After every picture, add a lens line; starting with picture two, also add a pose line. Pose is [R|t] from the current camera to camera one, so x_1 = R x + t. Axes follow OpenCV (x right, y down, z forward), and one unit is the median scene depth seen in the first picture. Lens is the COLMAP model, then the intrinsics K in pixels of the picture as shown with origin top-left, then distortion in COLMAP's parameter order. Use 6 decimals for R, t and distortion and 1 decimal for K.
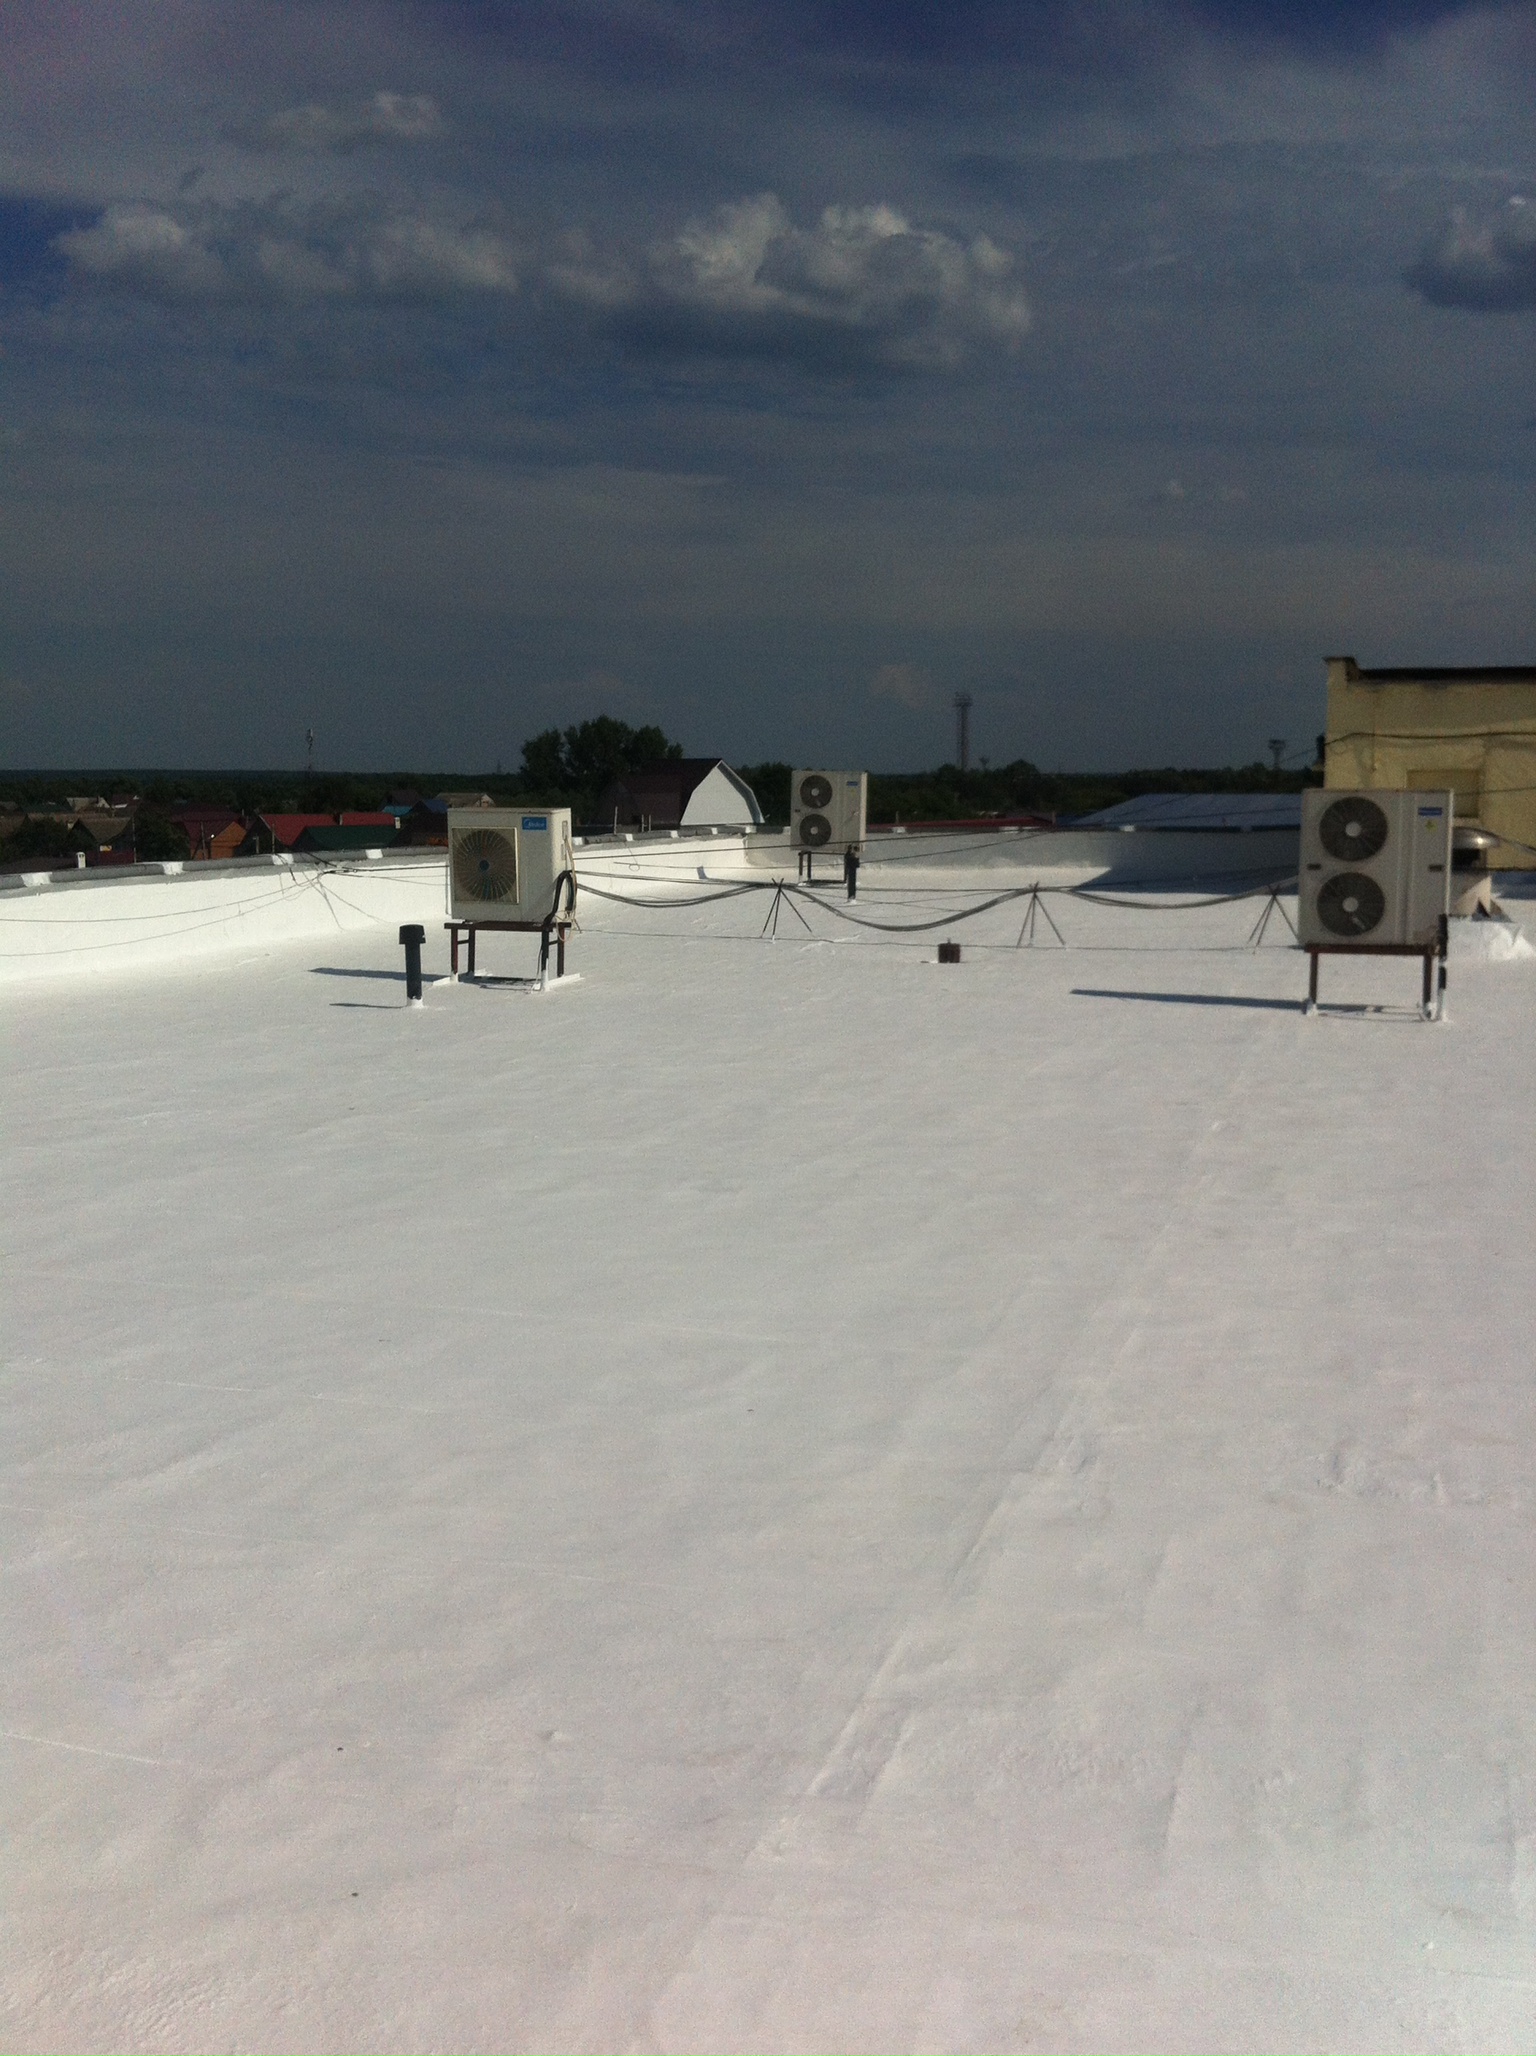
lens RADIAL K [[2030.1, 0, 759.0], [0, 2030.1, 1034.4], [0, 0, 1]] dist [0.110518, -0.341886]
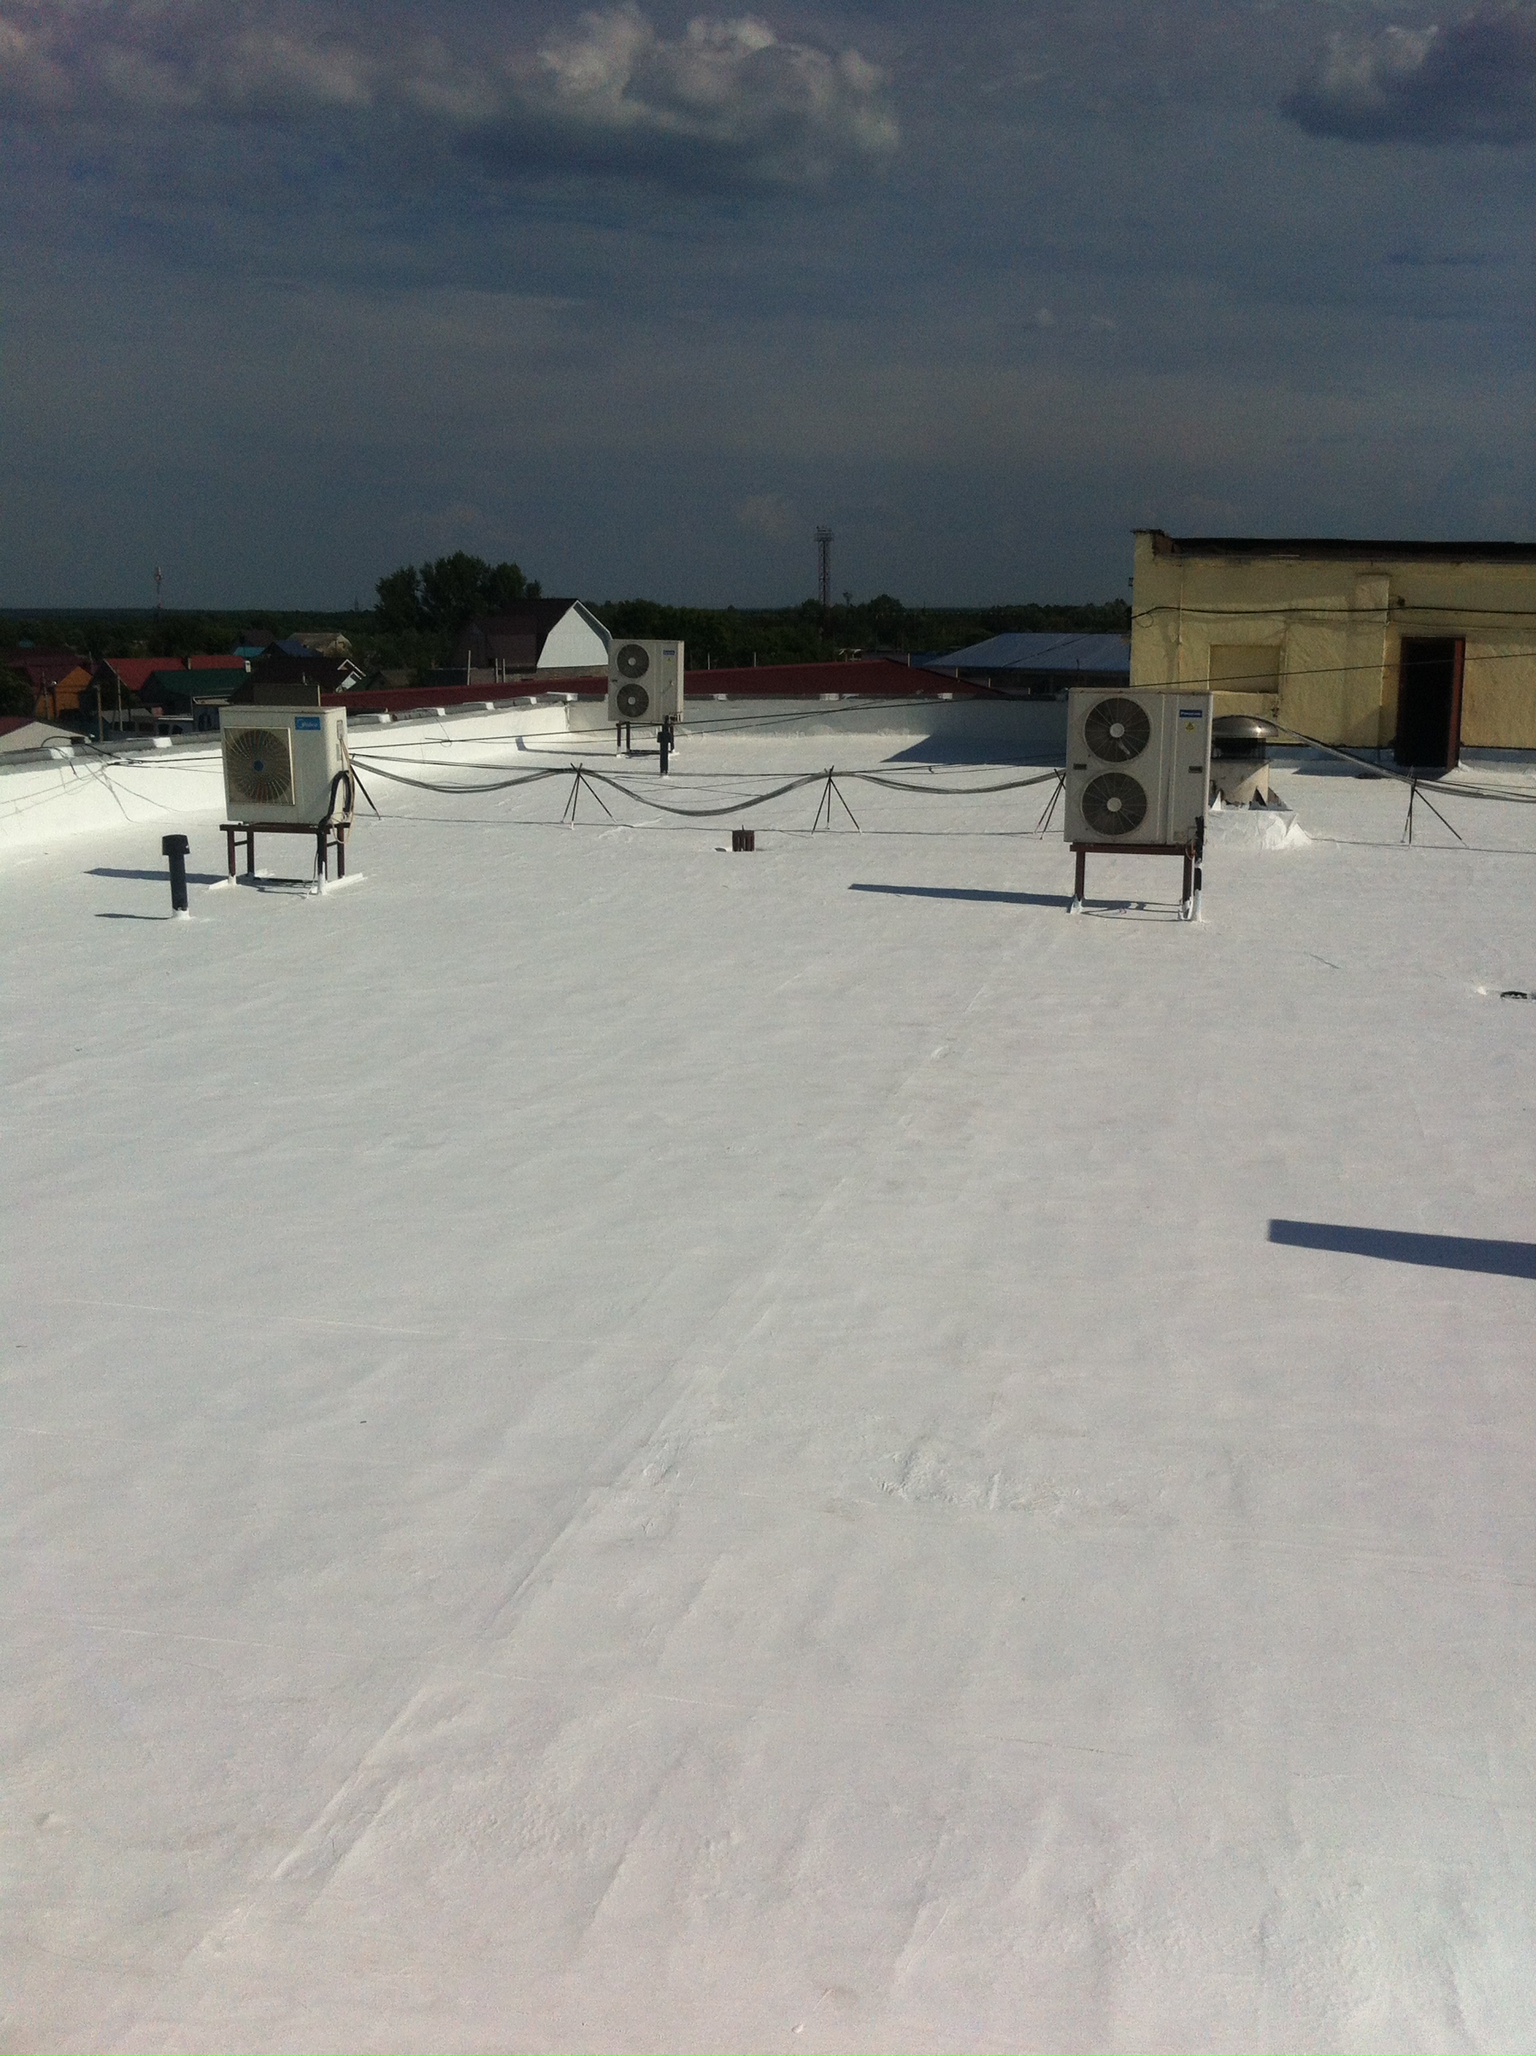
lens RADIAL K [[2018.4, 0, 768.0], [0, 2018.4, 1028.0], [0, 0, 1]] dist [0.088092, -0.281222]
pose [[0.997634, -0.019594, 0.065900, 0.037670], [0.014431, 0.996855, 0.077918, -0.024966], [-0.067220, -0.076783, 0.994779, -0.004625]]
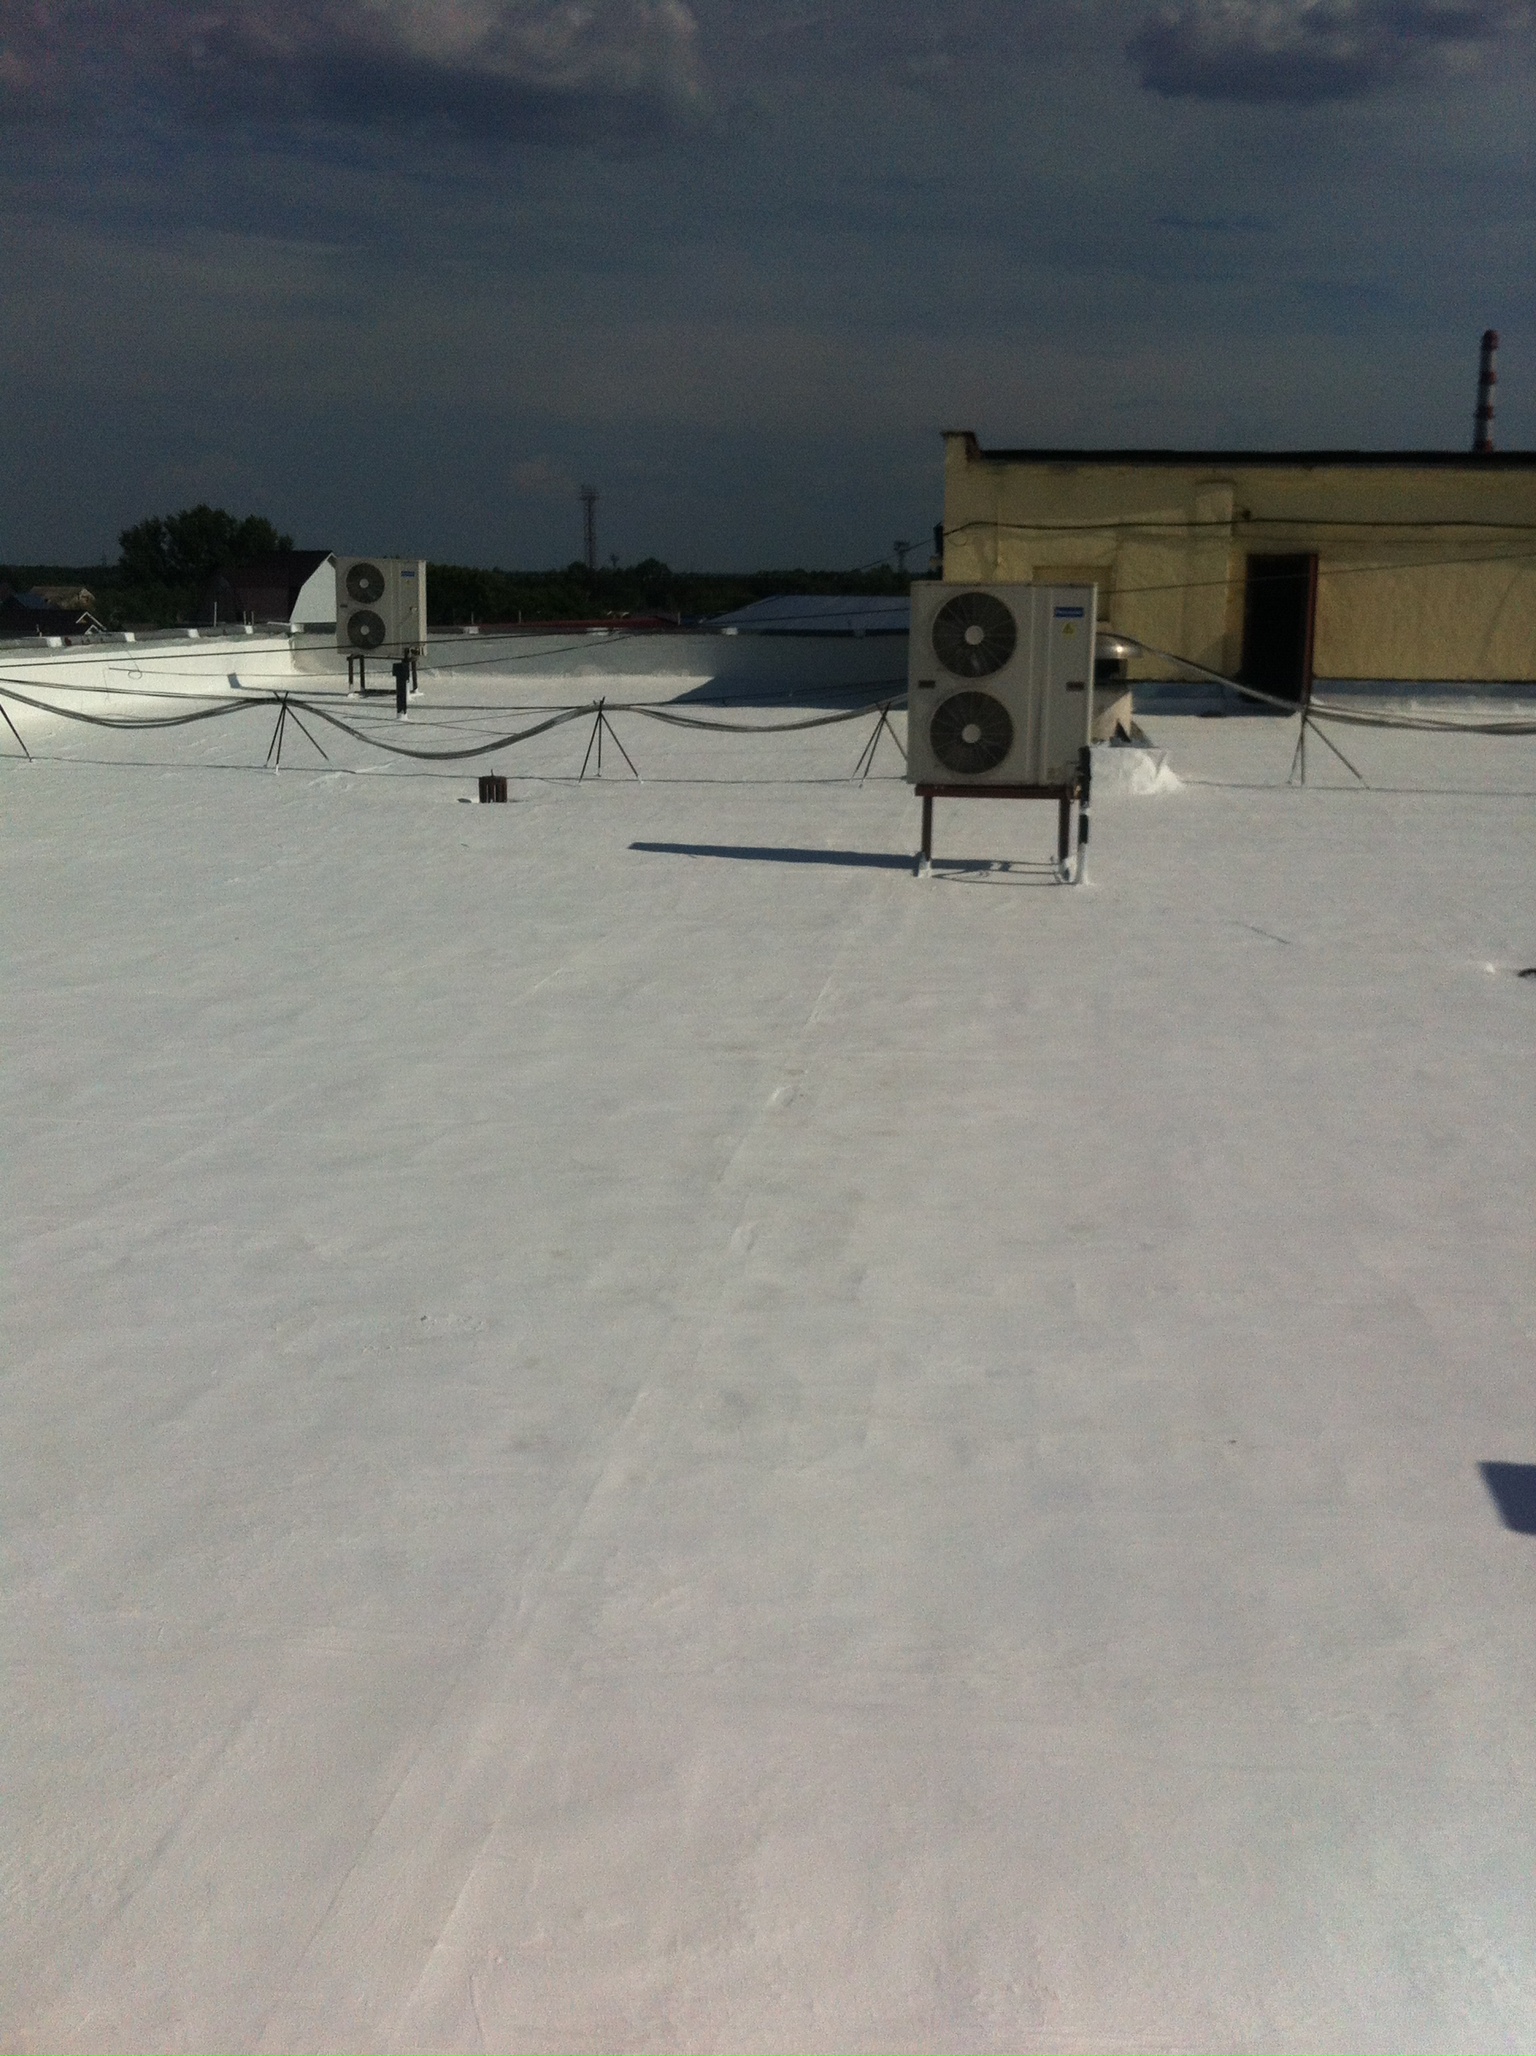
lens RADIAL K [[1997.8, 0, 765.7], [0, 1997.8, 1069.6], [0, 0, 1]] dist [0.095828, -0.316296]
pose [[0.983758, -0.033522, 0.176340, 0.056093], [0.012976, 0.993117, 0.116402, -0.020315], [-0.179028, -0.112223, 0.977423, 0.193948]]
